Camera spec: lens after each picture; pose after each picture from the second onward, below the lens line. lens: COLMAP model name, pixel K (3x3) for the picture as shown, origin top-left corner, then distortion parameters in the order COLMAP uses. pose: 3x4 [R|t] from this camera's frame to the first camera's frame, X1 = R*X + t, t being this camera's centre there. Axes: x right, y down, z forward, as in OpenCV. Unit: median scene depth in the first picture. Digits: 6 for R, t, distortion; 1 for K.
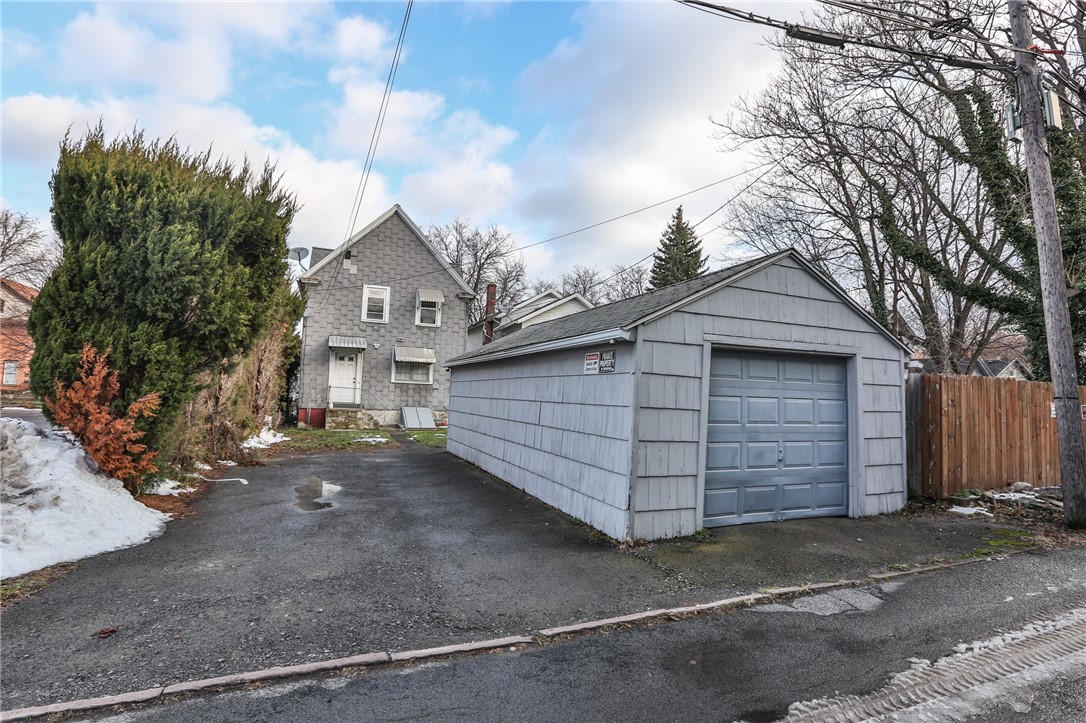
lens RADIAL K [[490.9, 0, 541.3], [0, 490.9, 361.0], [0, 0, 1]] dist [-0.055608, 0.020598]
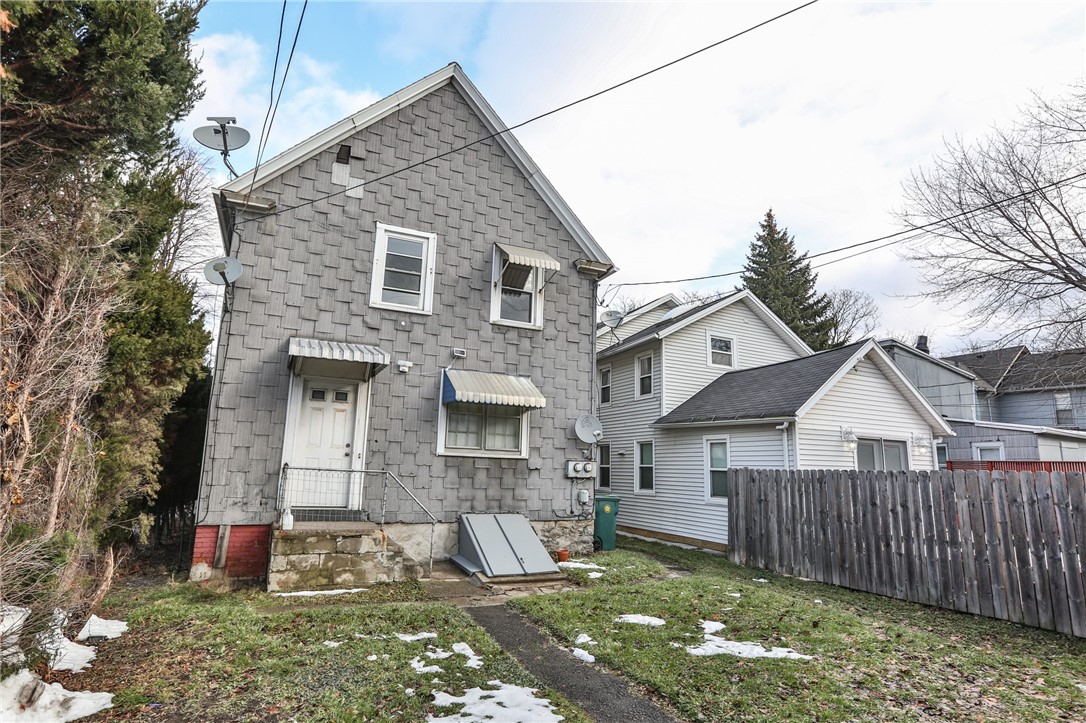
lens RADIAL K [[543.2, 0, 543.0], [0, 543.2, 361.5], [0, 0, 1]] dist [-0.046714, 0.019127]
pose [[0.998448, 0.002438, 0.055630, -0.243240], [0.004440, 0.992375, -0.123174, 0.022503], [-0.055506, 0.123230, 0.990825, 0.531070]]
